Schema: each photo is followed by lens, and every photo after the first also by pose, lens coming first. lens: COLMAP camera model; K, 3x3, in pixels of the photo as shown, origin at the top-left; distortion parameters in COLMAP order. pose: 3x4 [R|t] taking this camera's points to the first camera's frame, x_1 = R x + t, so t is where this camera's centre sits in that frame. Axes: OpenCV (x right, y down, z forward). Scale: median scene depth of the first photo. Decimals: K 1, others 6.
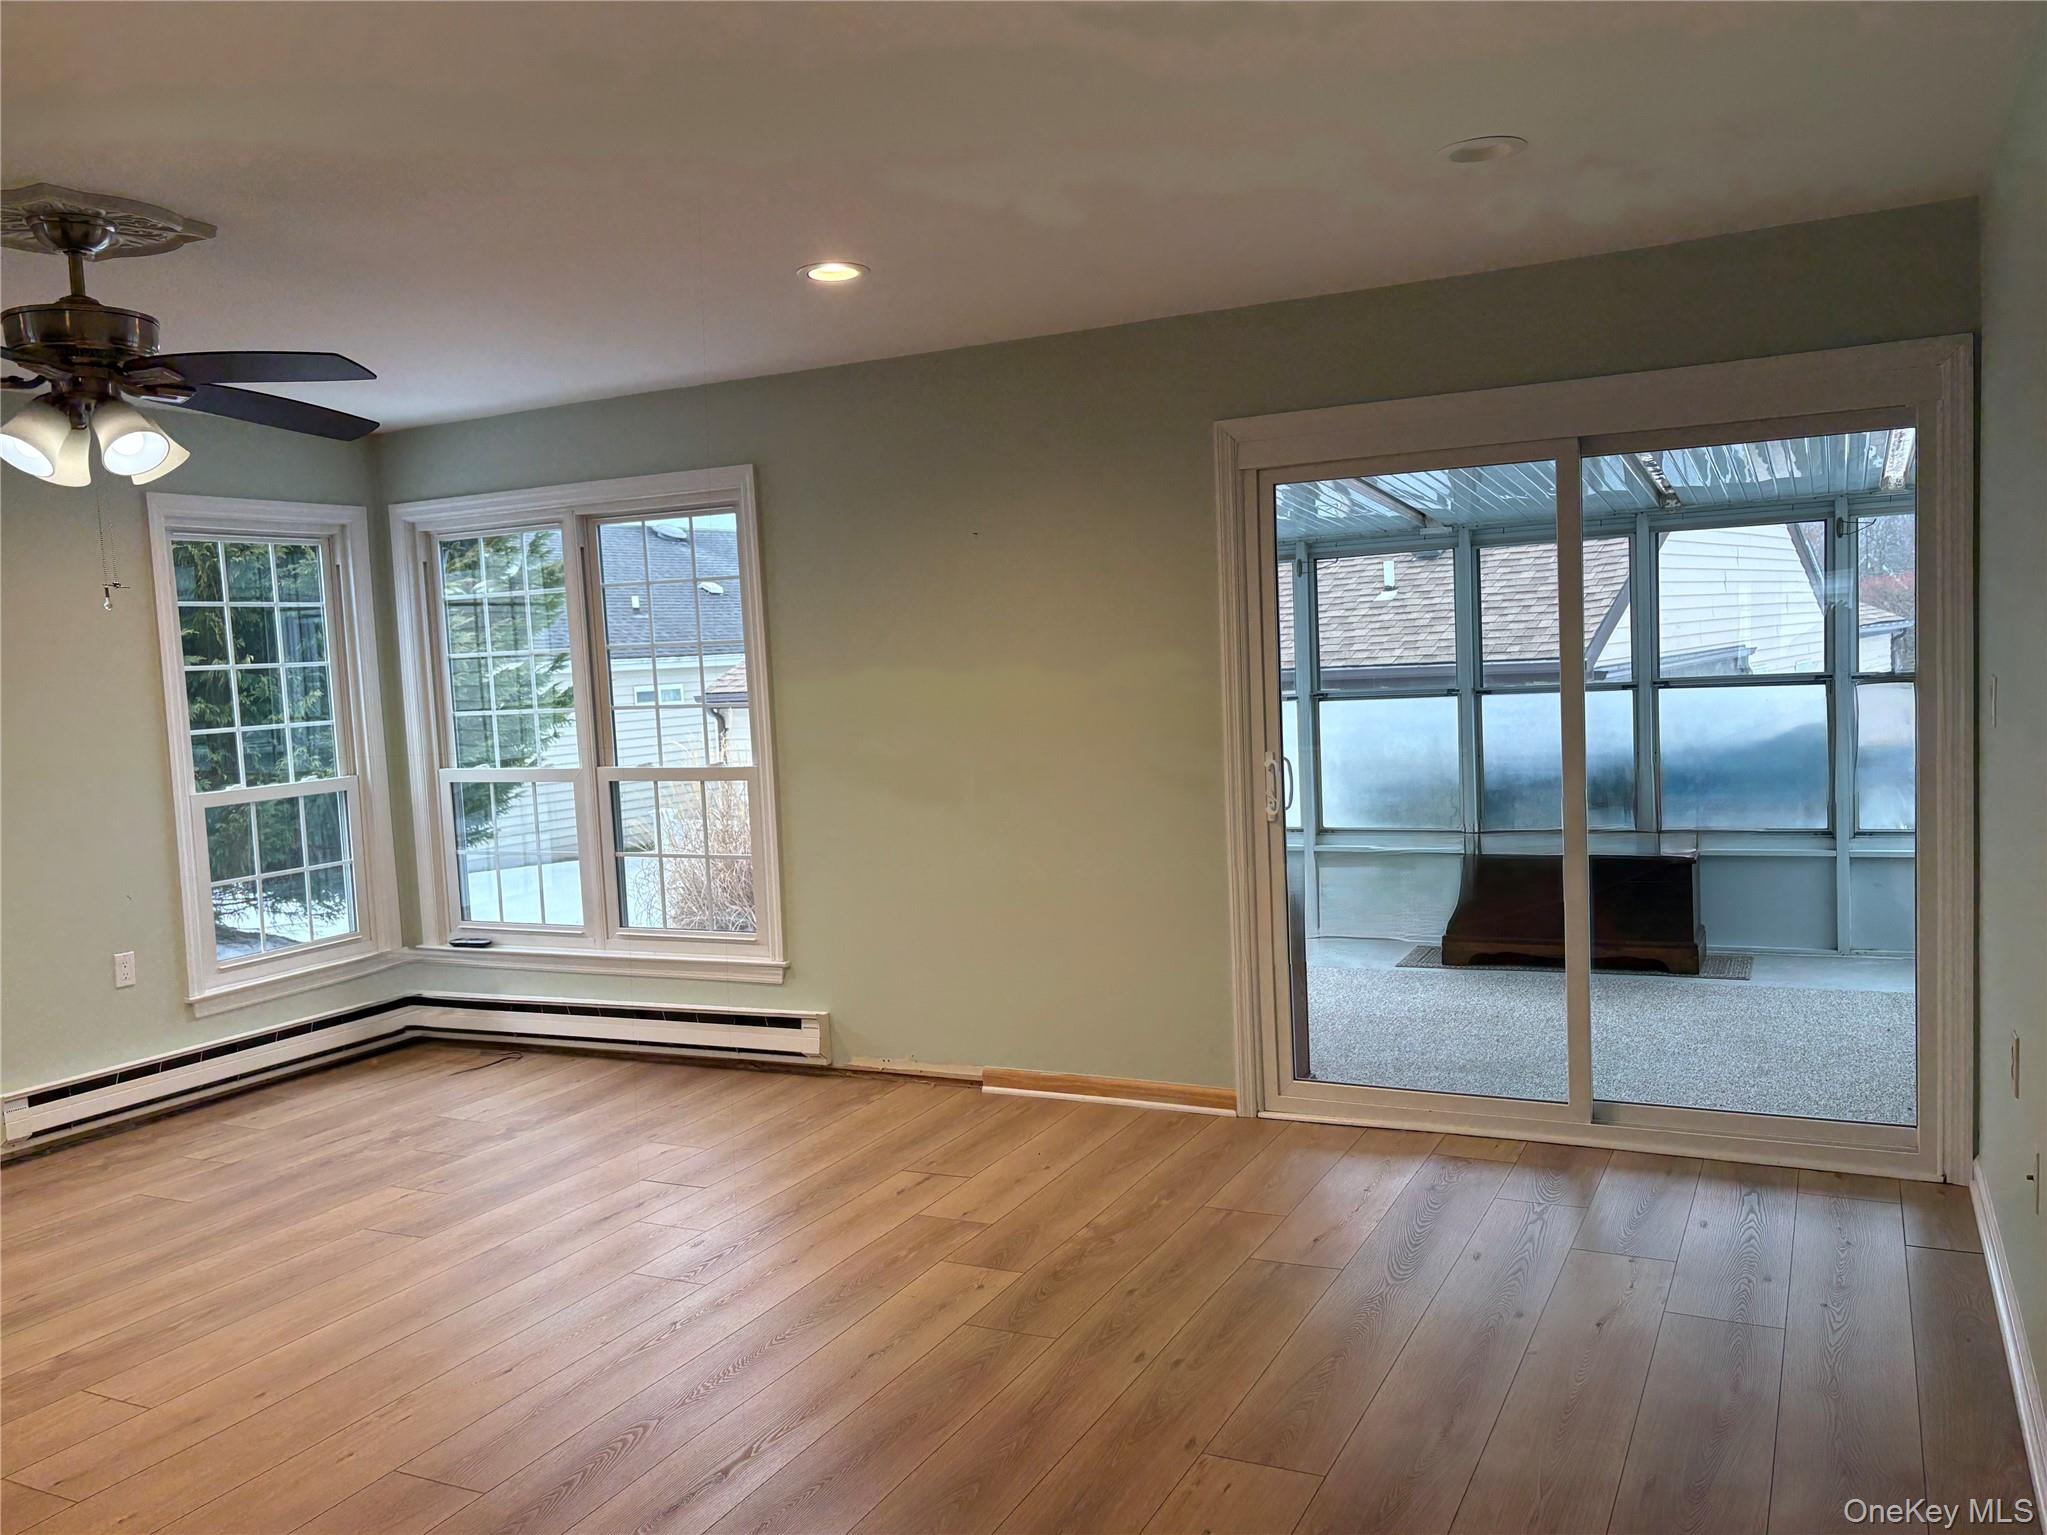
lens RADIAL K [[1559.5, 0, 1015.7], [0, 1559.5, 756.9], [0, 0, 1]] dist [0.026263, -0.004239]
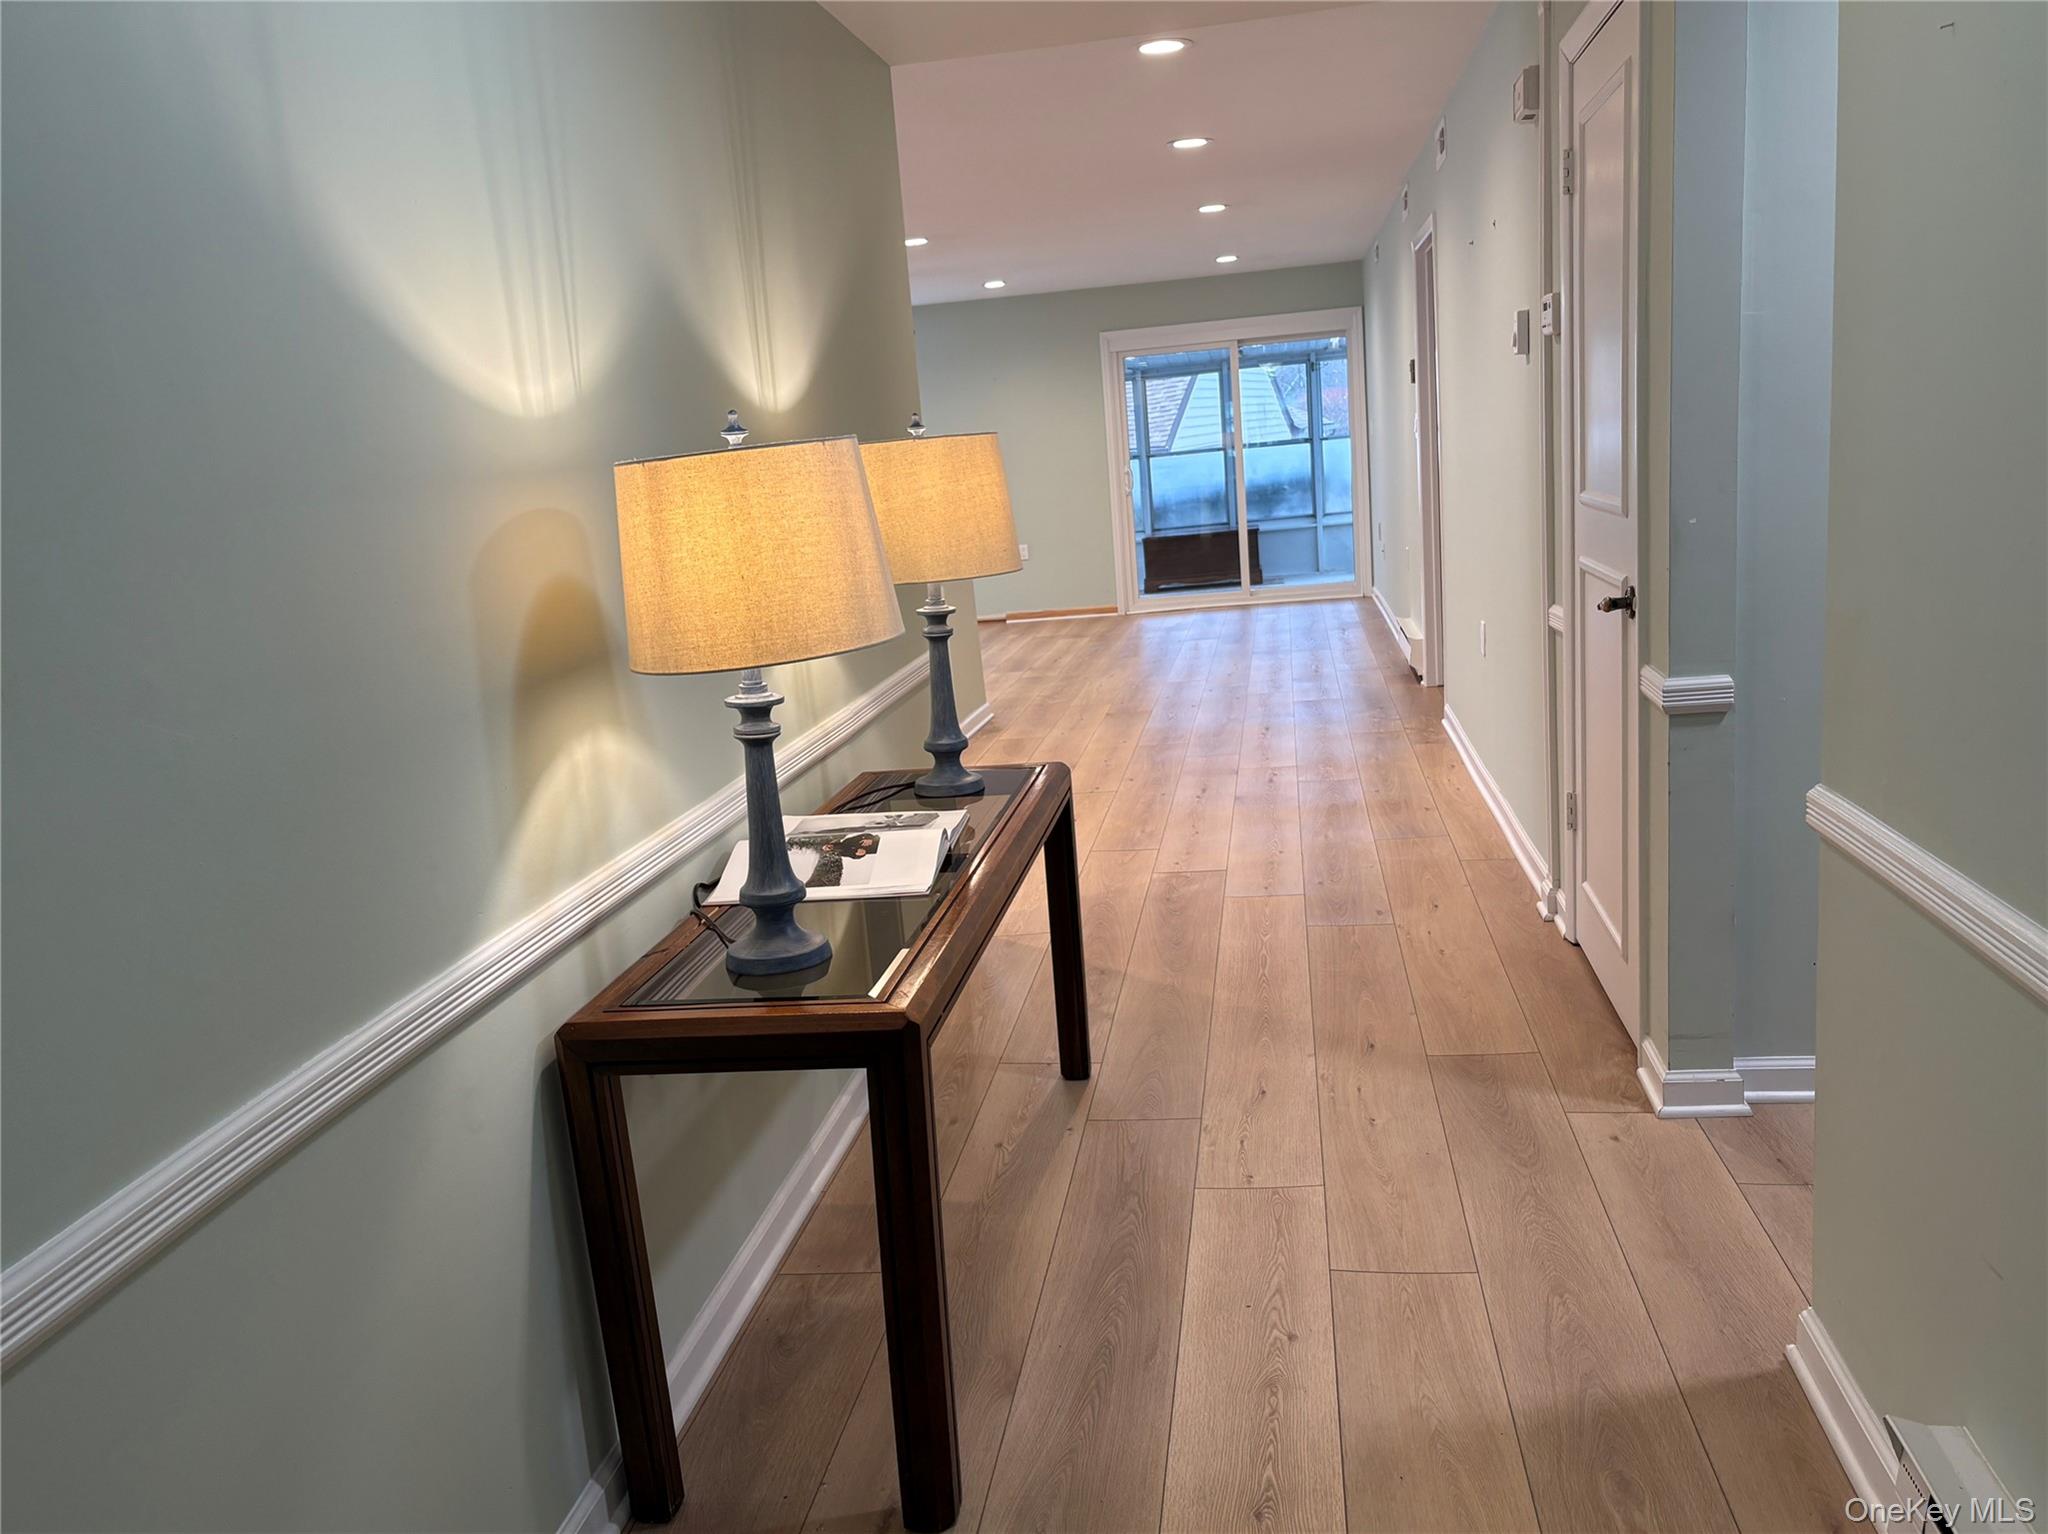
lens RADIAL K [[1560.3, 0, 1024.6], [0, 1560.3, 777.1], [0, 0, 1]] dist [0.026263, -0.004239]
pose [[0.946678, -0.101674, 0.305717, -0.528797], [0.065596, 0.989849, 0.126077, 0.107095], [-0.315433, -0.099300, 0.943738, -0.895785]]
